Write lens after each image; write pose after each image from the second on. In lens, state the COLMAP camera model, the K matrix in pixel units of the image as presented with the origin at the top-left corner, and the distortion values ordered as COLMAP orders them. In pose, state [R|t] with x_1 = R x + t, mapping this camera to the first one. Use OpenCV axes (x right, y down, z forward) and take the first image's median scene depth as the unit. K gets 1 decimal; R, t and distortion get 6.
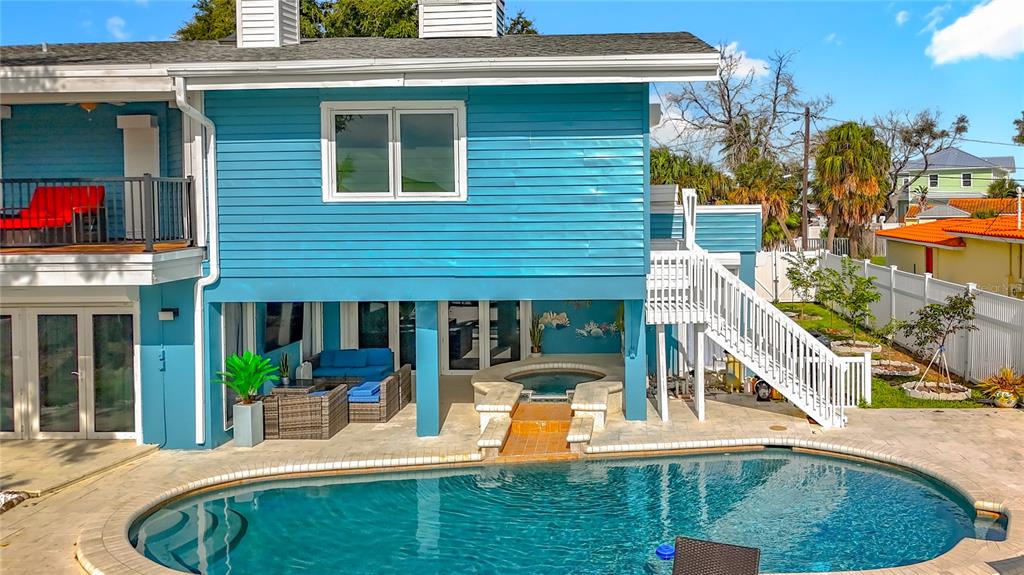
lens RADIAL K [[770.4, 0, 511.9], [0, 770.4, 272.1], [0, 0, 1]] dist [-0.010785, -0.005644]
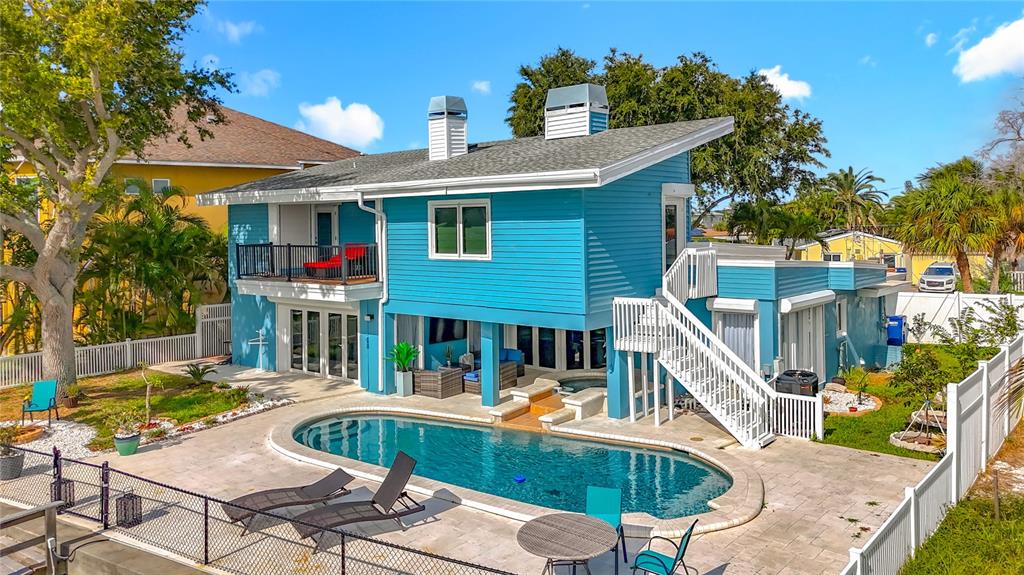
lens RADIAL K [[762.5, 0, 512.0], [0, 762.5, 287.5], [0, 0, 1]] dist [0.008511, 0.001450]
pose [[0.784255, 0.048128, -0.618569, 0.948046], [-0.040277, 0.998833, 0.026650, -0.079535], [0.619130, 0.004013, 0.785278, -0.215160]]
